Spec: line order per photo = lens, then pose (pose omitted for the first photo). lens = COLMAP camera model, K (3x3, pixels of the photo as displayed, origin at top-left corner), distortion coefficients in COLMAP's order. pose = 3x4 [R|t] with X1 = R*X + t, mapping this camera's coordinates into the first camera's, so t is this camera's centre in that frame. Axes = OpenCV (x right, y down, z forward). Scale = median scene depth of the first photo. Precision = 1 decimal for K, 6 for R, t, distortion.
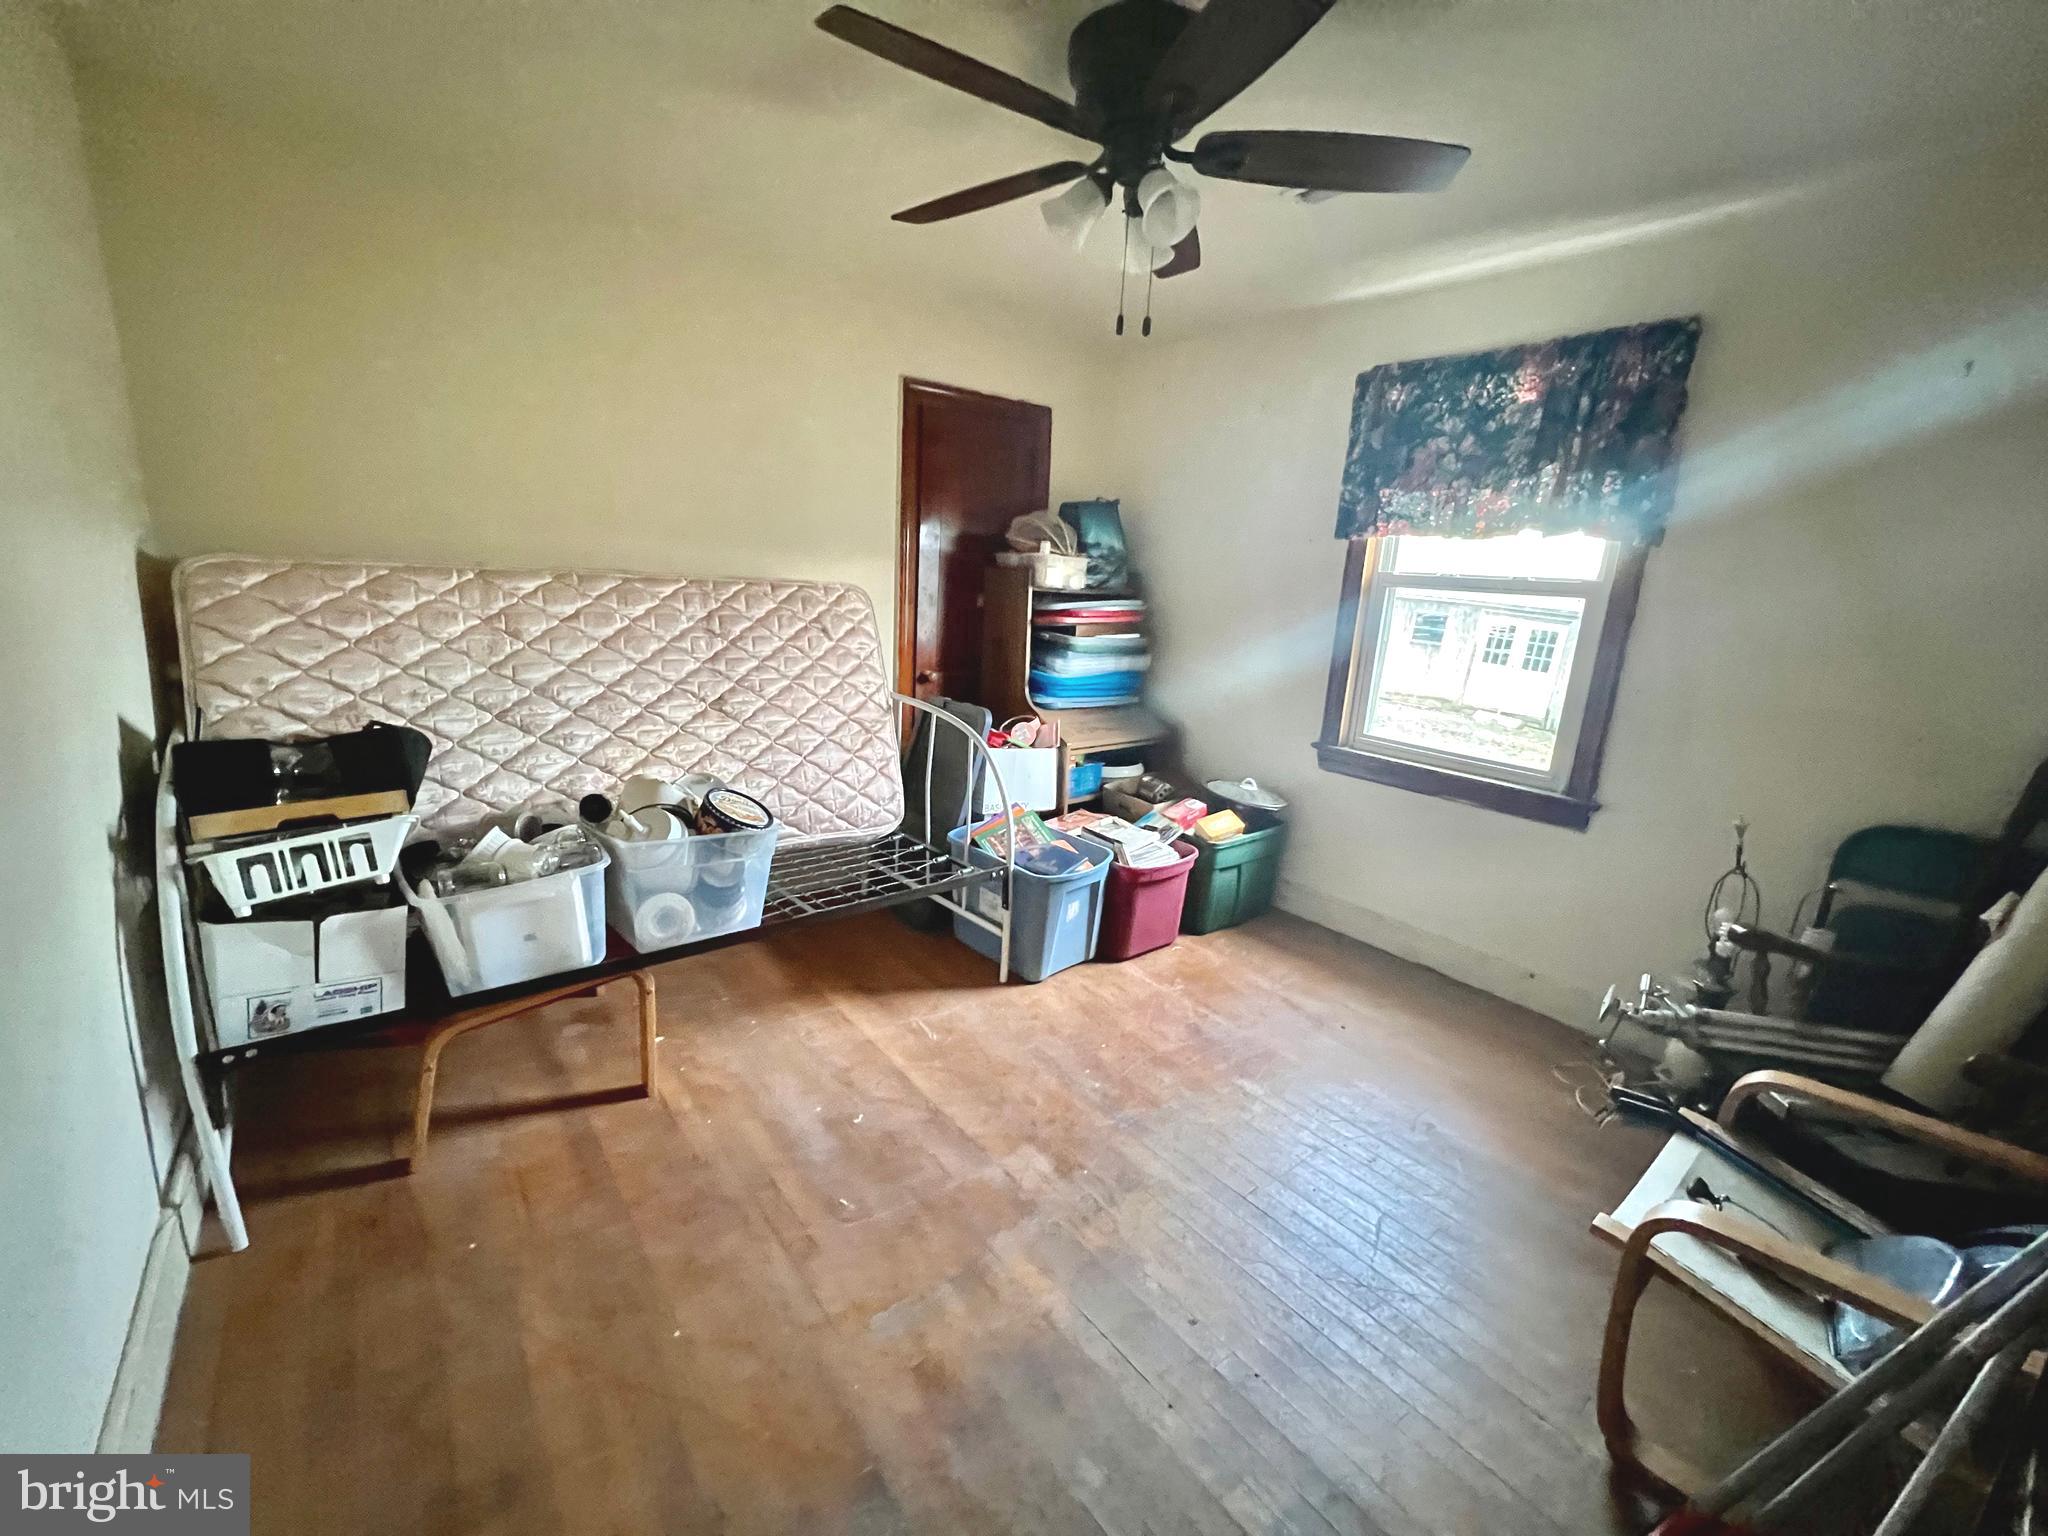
lens RADIAL K [[821.4, 0, 1024.8], [0, 821.4, 760.6], [0, 0, 1]] dist [-0.003427, 0.001136]
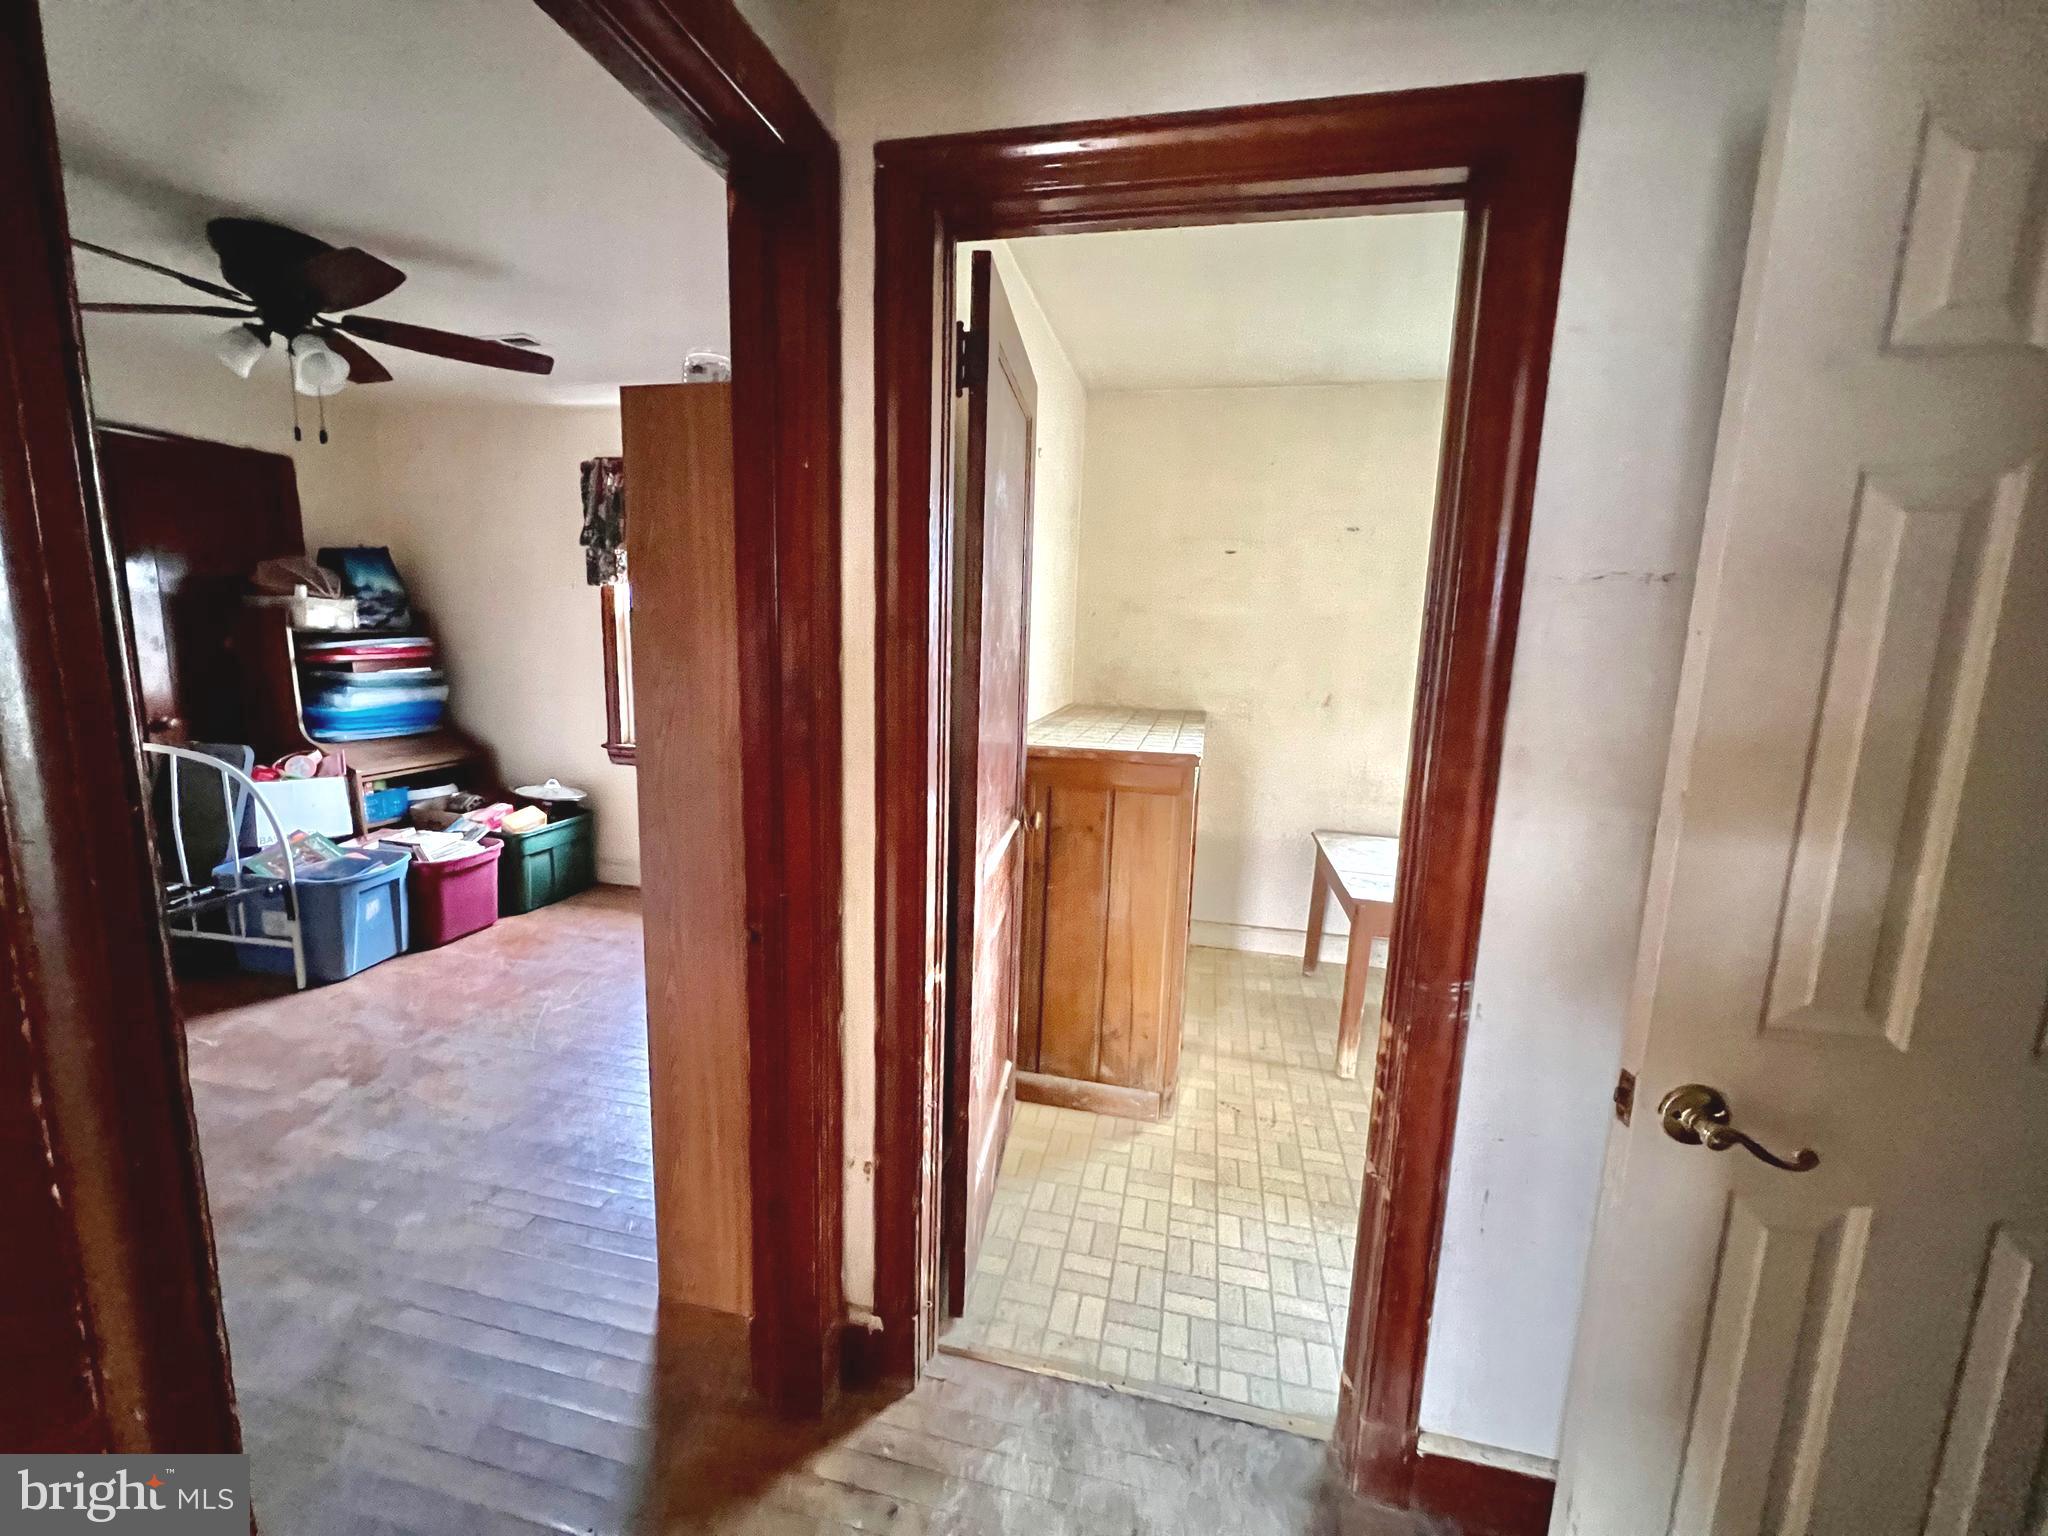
lens RADIAL K [[821.4, 0, 1025.0], [0, 821.4, 764.7], [0, 0, 1]] dist [-0.003427, 0.001136]
pose [[0.780260, -0.128353, 0.612143, 0.083978], [0.150706, 0.988462, 0.015163, 0.093121], [-0.607027, 0.080423, 0.790601, -0.411911]]
